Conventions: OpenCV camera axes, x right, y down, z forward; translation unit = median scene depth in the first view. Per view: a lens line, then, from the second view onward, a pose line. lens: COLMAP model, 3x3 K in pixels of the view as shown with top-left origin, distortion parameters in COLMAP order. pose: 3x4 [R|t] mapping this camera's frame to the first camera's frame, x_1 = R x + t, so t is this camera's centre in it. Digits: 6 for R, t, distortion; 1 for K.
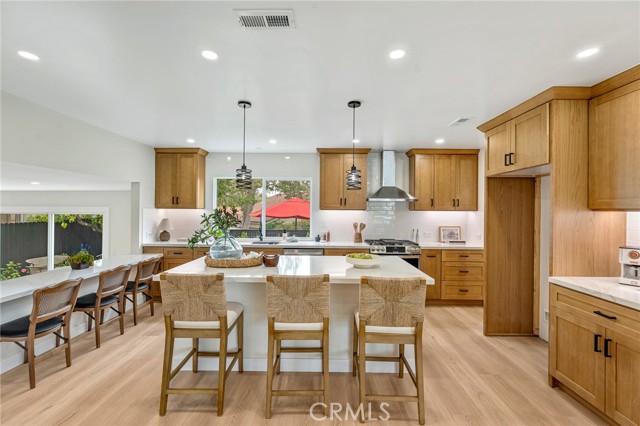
lens RADIAL K [[280.7, 0, 318.2], [0, 280.7, 211.4], [0, 0, 1]] dist [-0.004561, 0.000109]
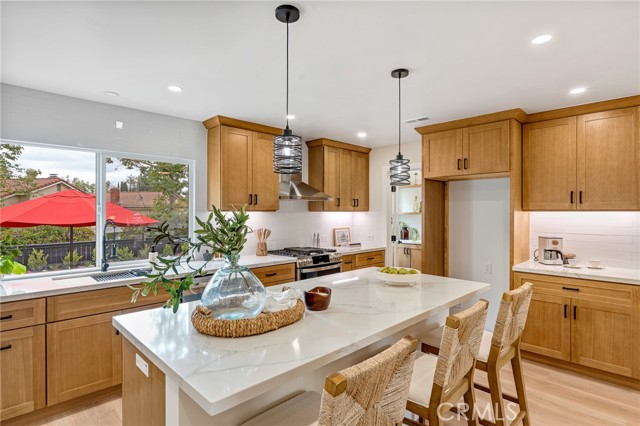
lens RADIAL K [[335.9, 0, 318.7], [0, 335.9, 212.4], [0, 0, 1]] dist [-0.000811, 0.000075]
pose [[0.700992, -0.008102, 0.713123, -0.423069], [0.006697, 0.999966, 0.004778, -0.005041], [-0.713138, 0.001426, 0.701023, 0.319400]]
